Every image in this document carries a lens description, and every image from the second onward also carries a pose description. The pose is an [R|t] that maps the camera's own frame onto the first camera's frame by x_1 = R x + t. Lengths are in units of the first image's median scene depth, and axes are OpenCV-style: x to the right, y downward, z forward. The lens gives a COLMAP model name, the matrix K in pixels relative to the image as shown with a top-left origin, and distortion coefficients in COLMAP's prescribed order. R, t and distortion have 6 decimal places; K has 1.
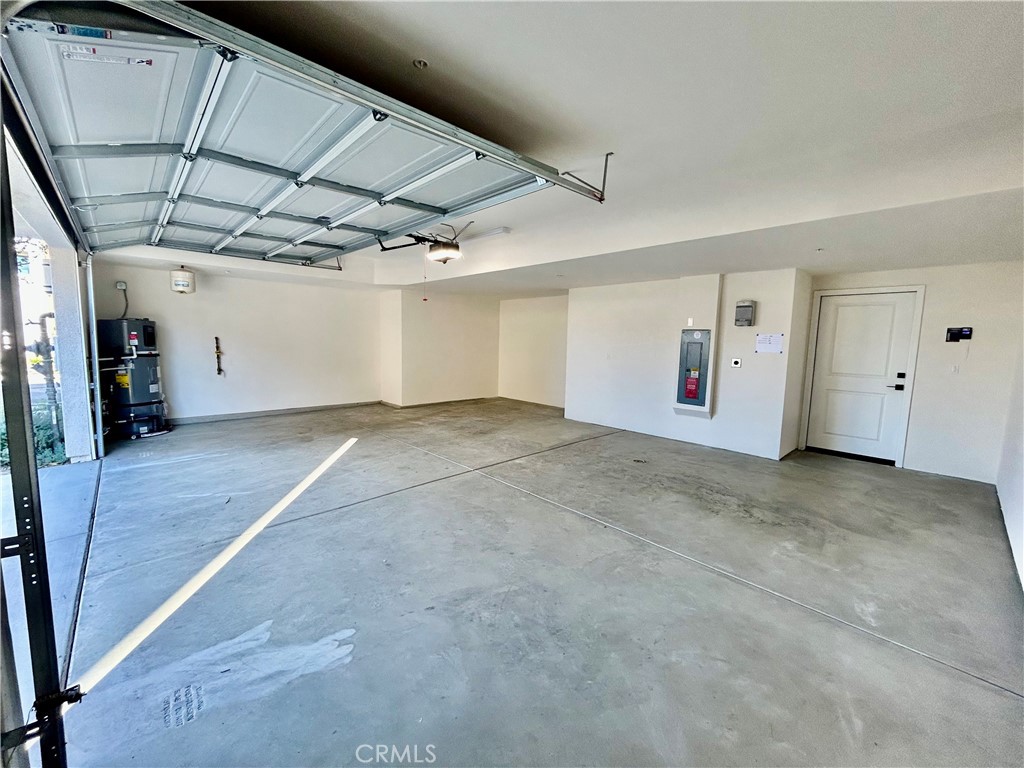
lens RADIAL K [[415.1, 0, 512.0], [0, 415.1, 384.0], [0, 0, 1]] dist [0.000440, -0.000088]
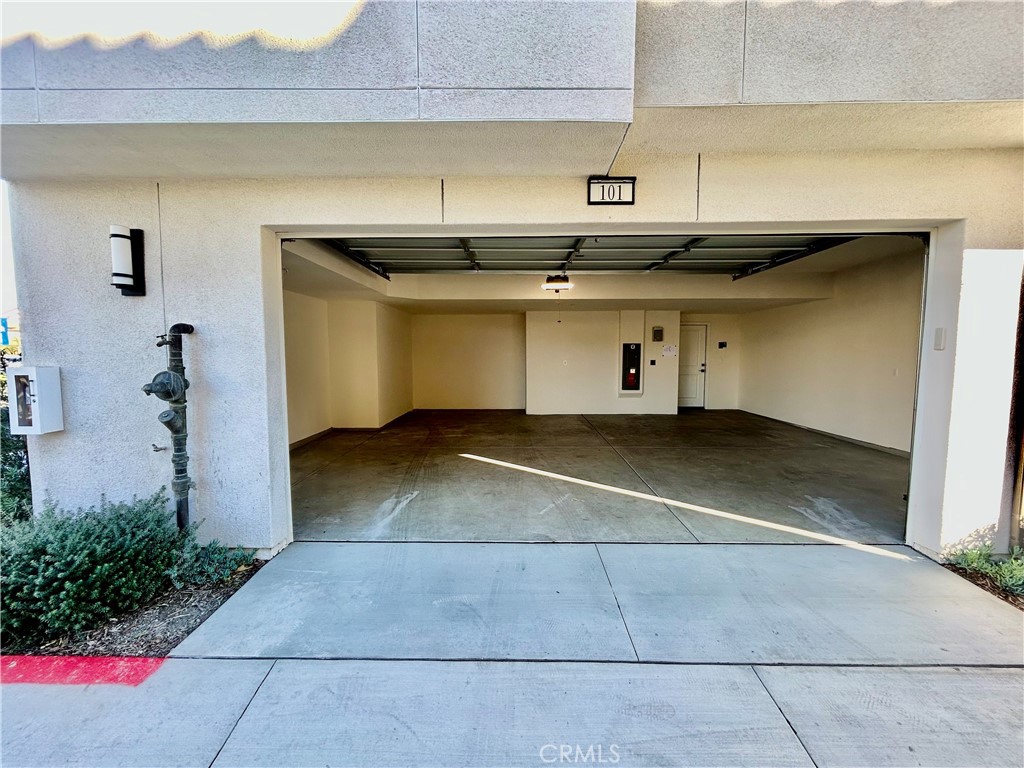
lens RADIAL K [[415.1, 0, 512.0], [0, 415.1, 384.0], [0, 0, 1]] dist [0.000440, -0.000088]
pose [[0.688162, -0.077944, 0.721358, -1.213043], [0.095845, 0.995266, 0.016106, -0.051276], [-0.719199, 0.058055, 0.692375, 0.258309]]
